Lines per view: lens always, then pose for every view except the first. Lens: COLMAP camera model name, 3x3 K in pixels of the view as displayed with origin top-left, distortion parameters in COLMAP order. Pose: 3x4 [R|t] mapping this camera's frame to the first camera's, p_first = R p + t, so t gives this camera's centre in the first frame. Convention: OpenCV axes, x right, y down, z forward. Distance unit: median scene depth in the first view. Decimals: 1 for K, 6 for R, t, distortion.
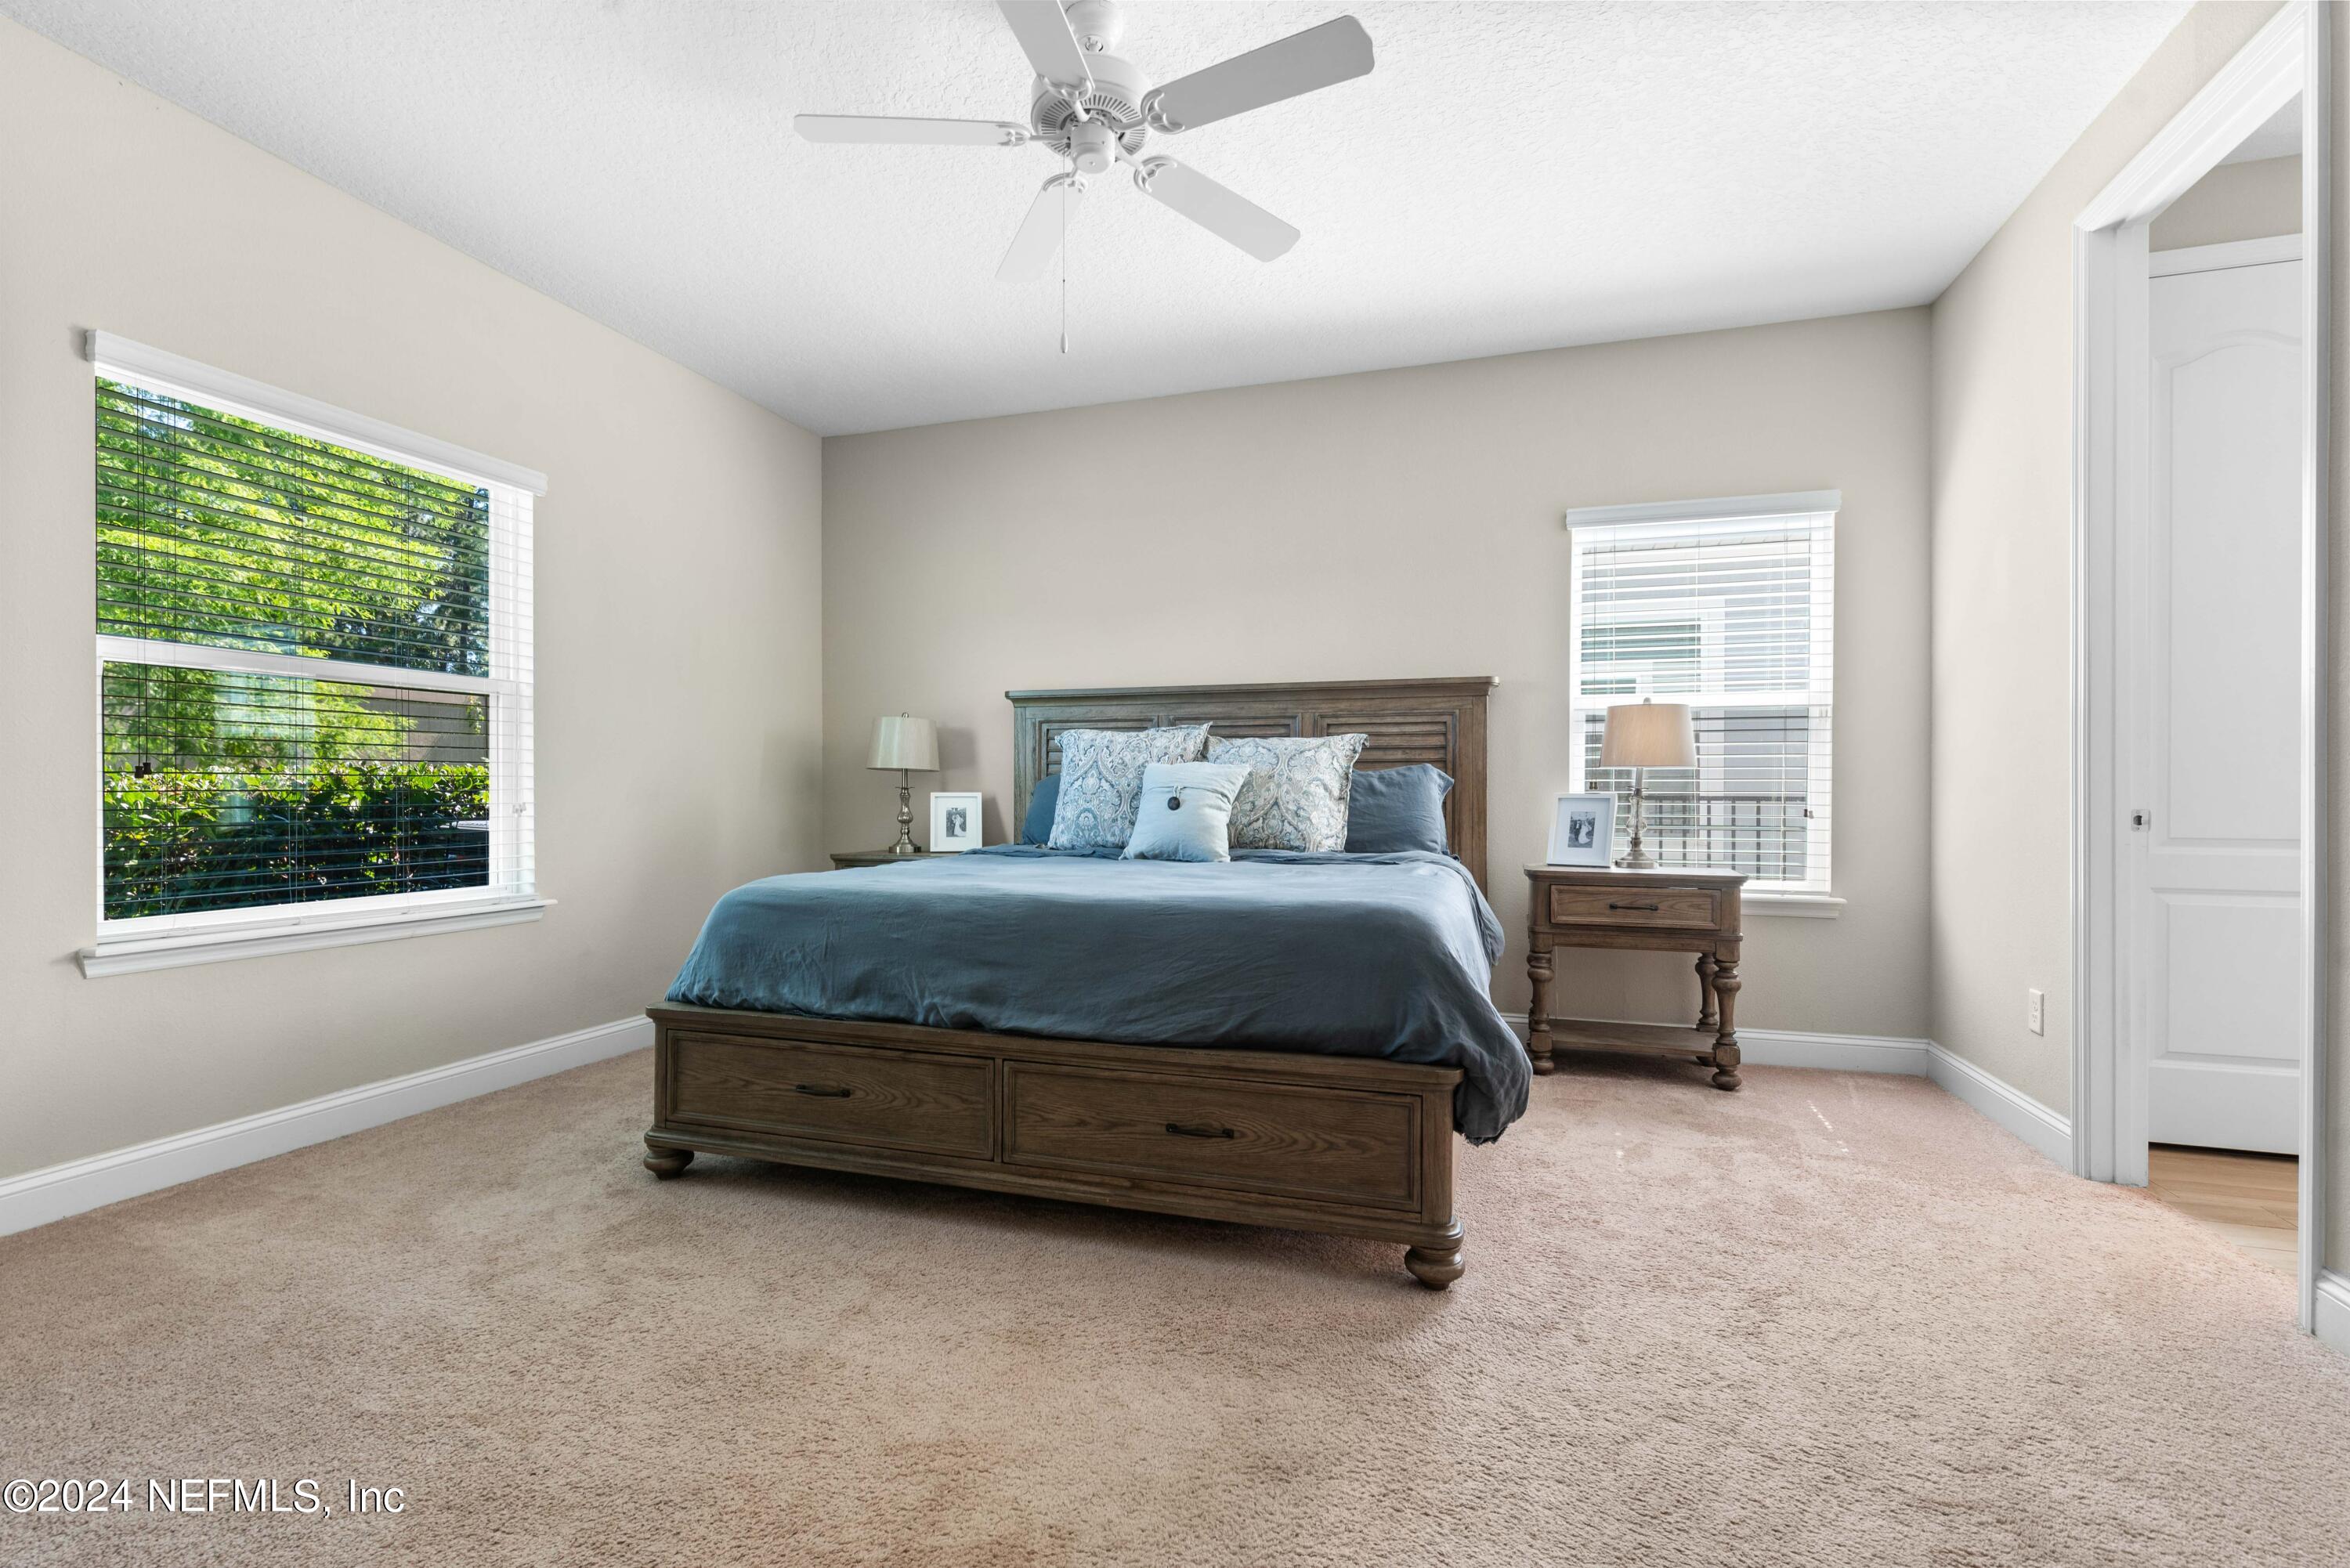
lens RADIAL K [[1067.3, 0, 1169.1], [0, 1067.3, 787.8], [0, 0, 1]] dist [0.002037, 0.000424]
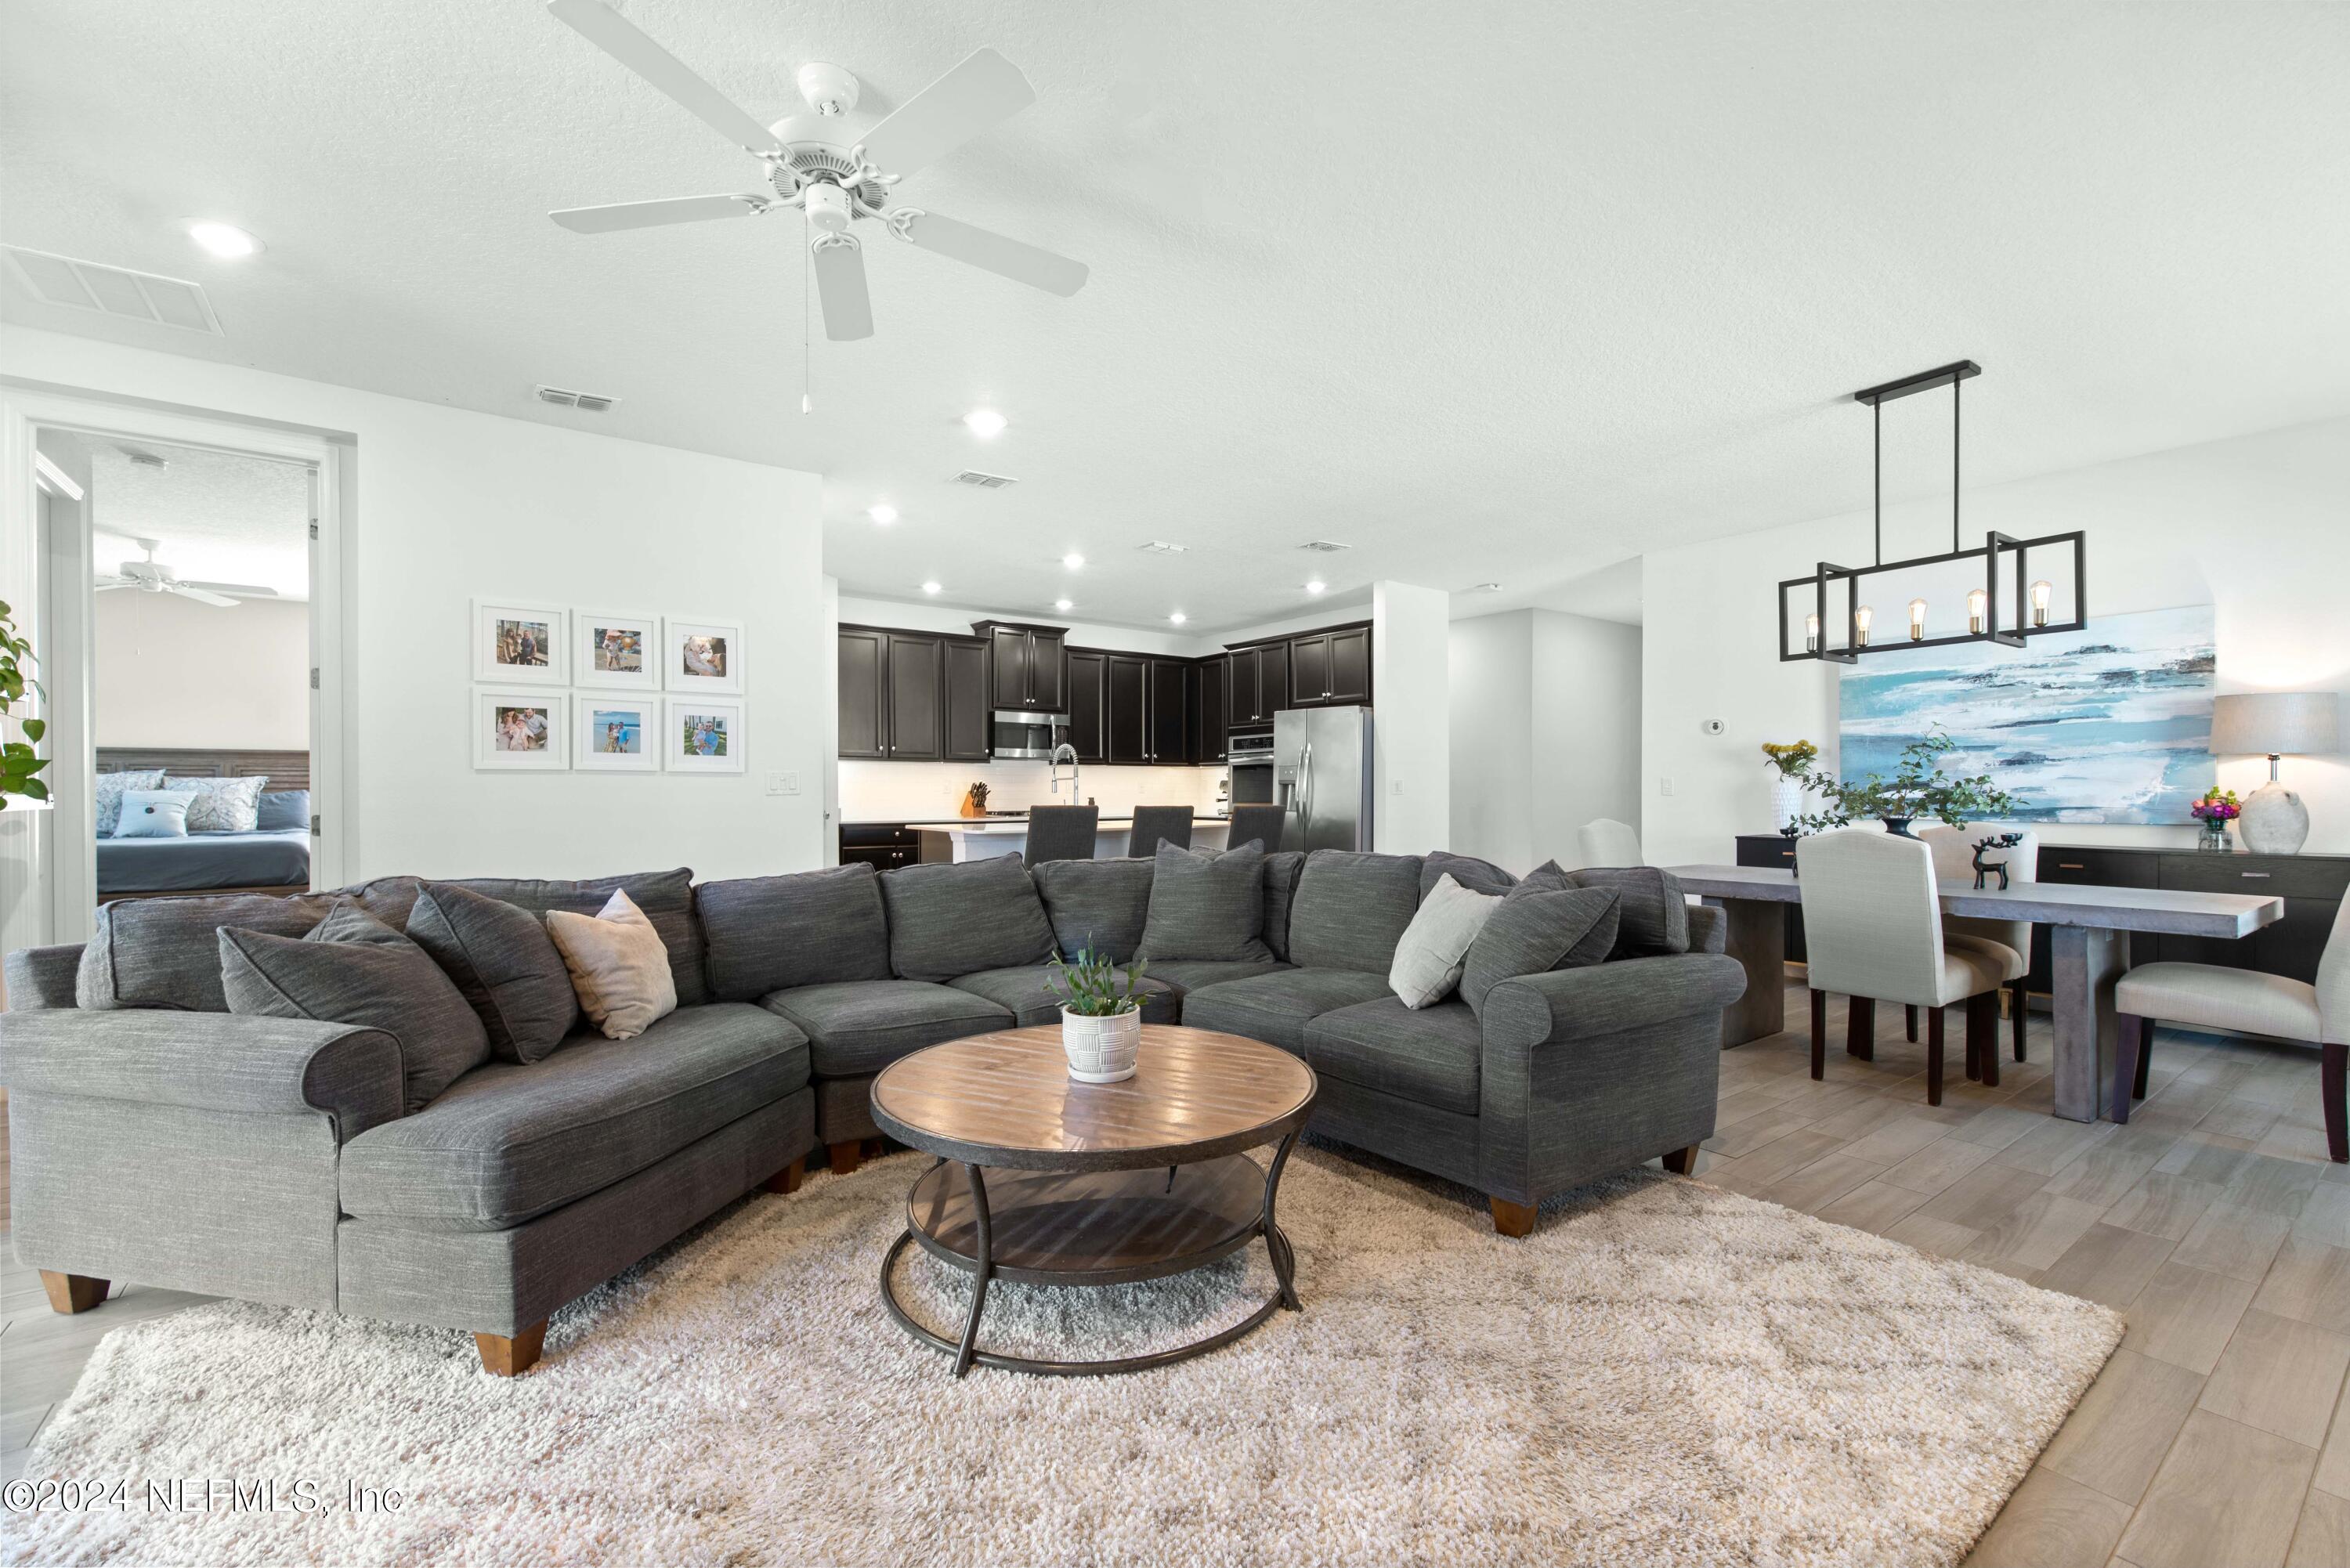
lens RADIAL K [[999.6, 0, 1170.1], [0, 999.6, 789.4], [0, 0, 1]] dist [-0.000781, -0.000679]
pose [[0.580454, -0.000657, 0.814293, -0.430506], [0.000497, 1.000000, 0.000452, -0.026247], [-0.814293, 0.000142, 0.580454, -1.784290]]
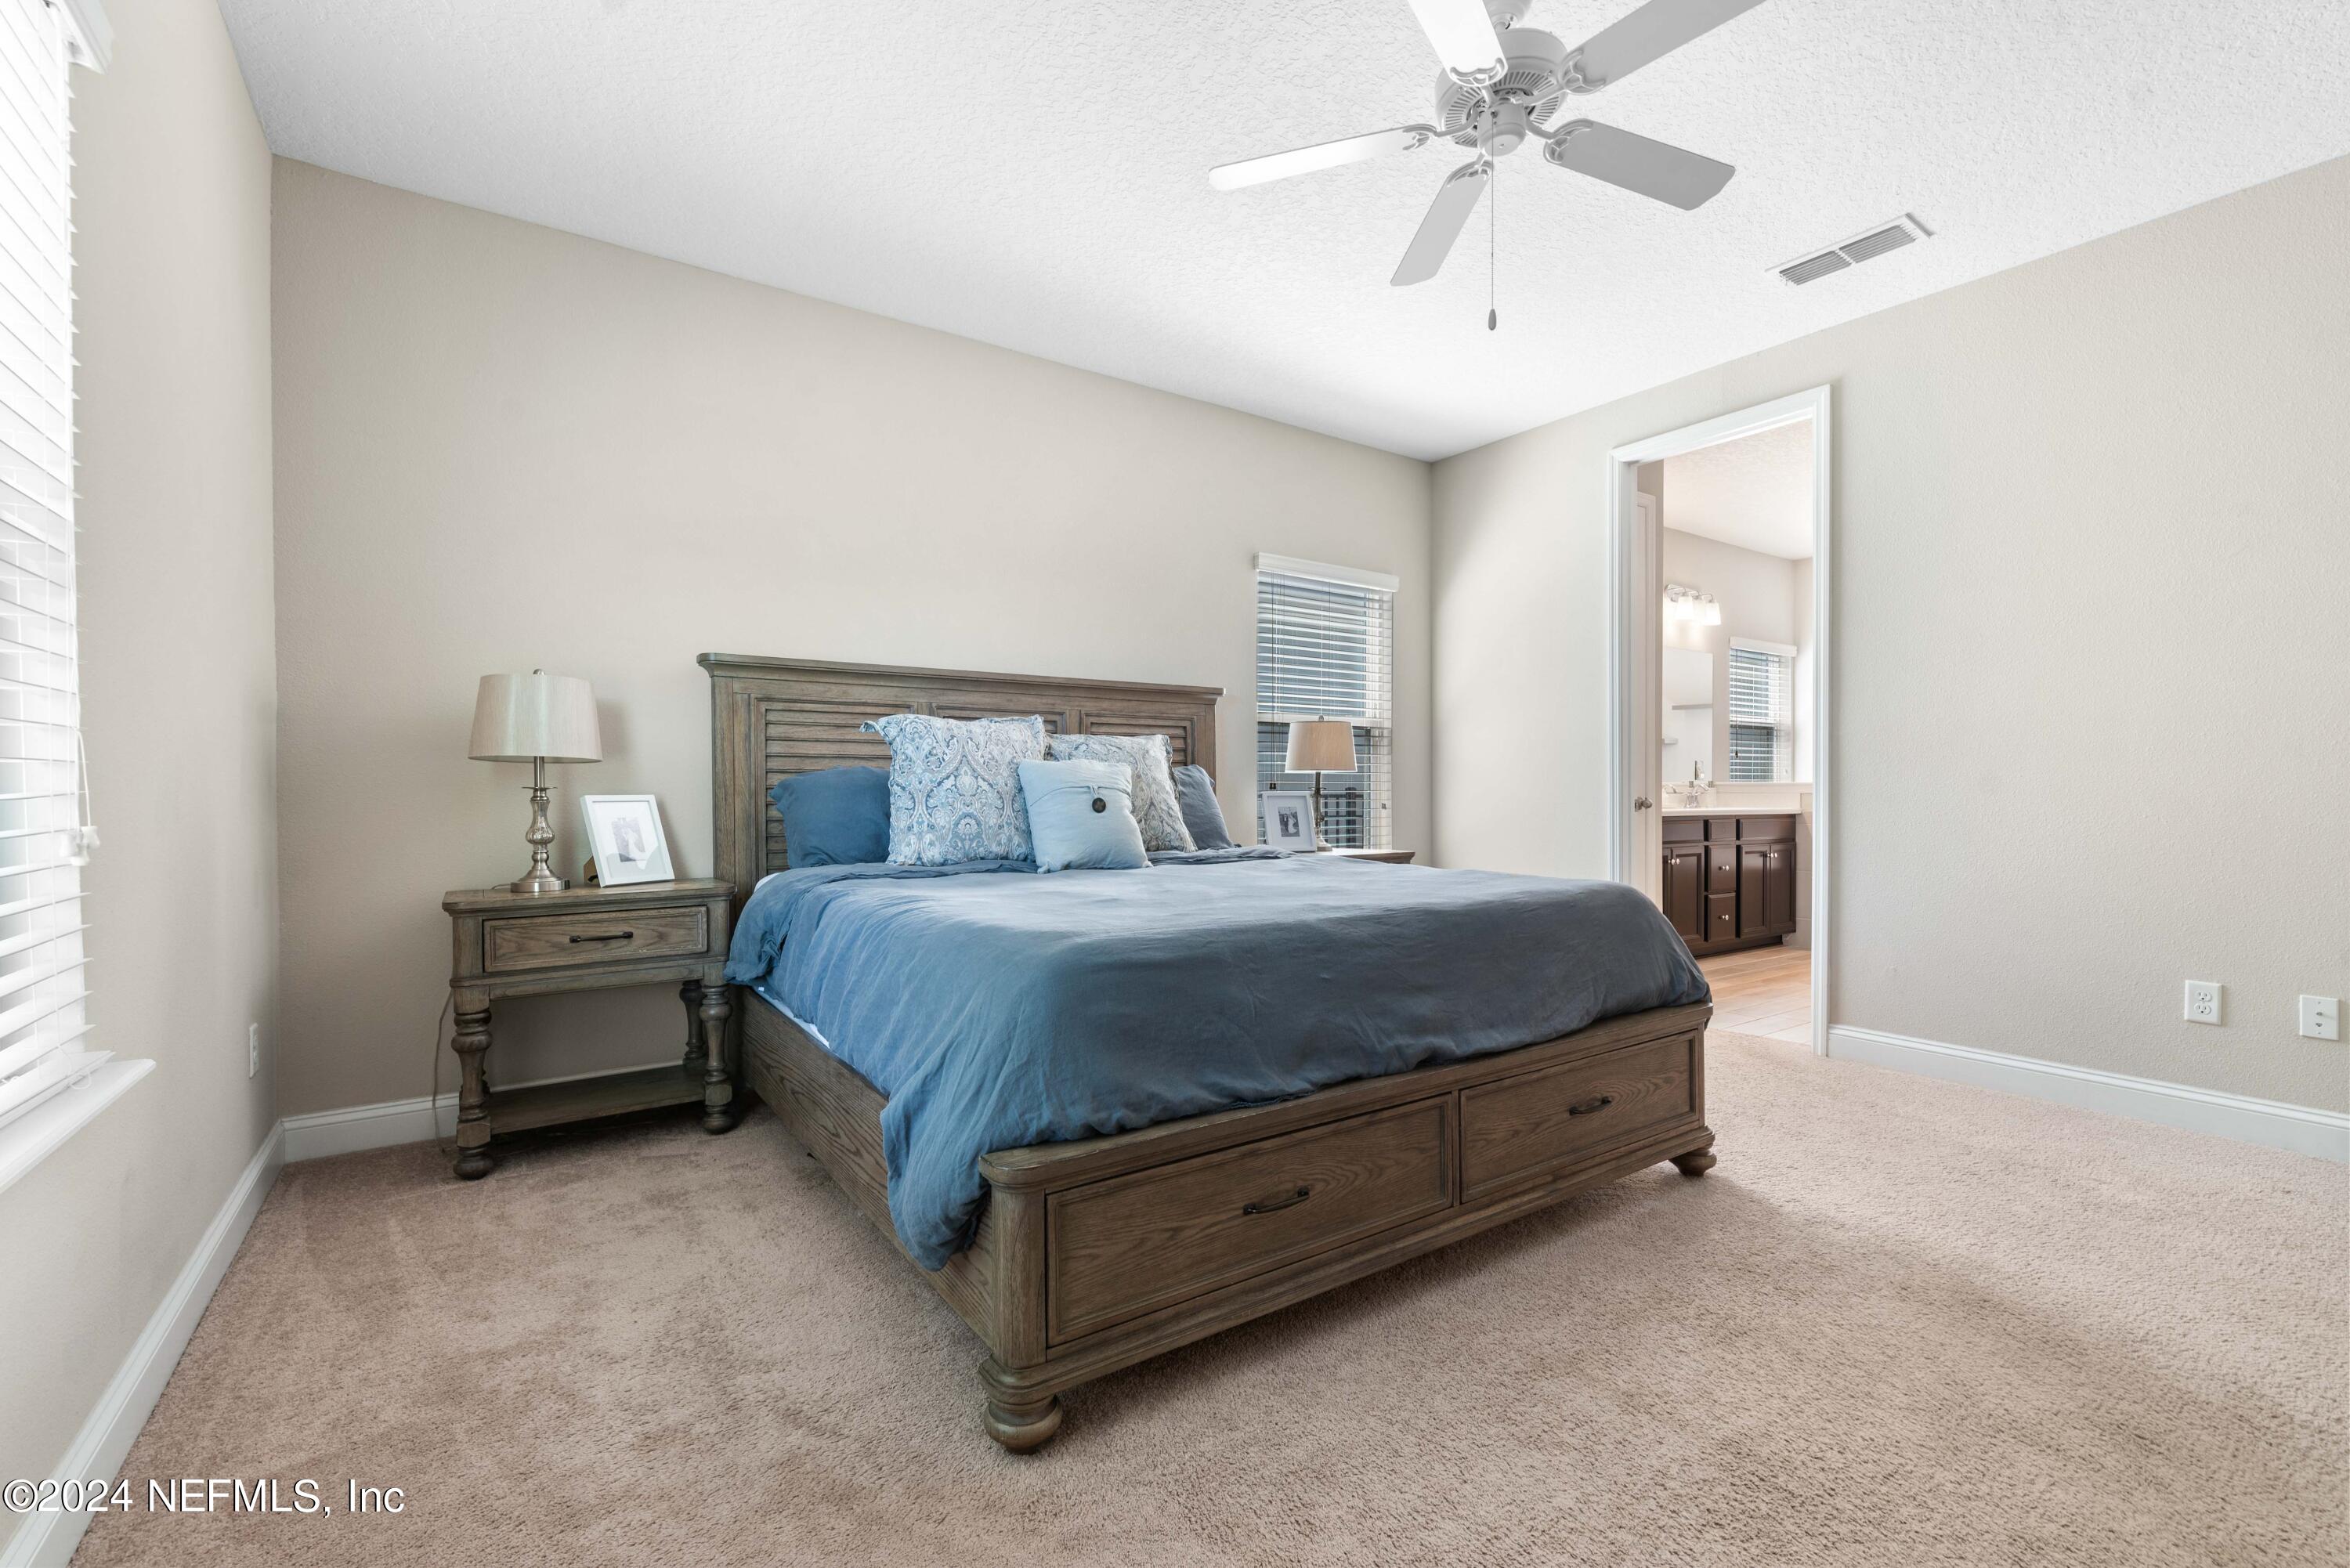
lens RADIAL K [[999.6, 0, 1171.0], [0, 999.6, 789.7], [0, 0, 1]] dist [-0.000781, -0.000679]
pose [[0.612095, -0.002925, 0.790778, -0.626802], [0.000389, 0.999994, 0.003398, -0.001291], [-0.790784, -0.001772, 0.612093, 0.436821]]
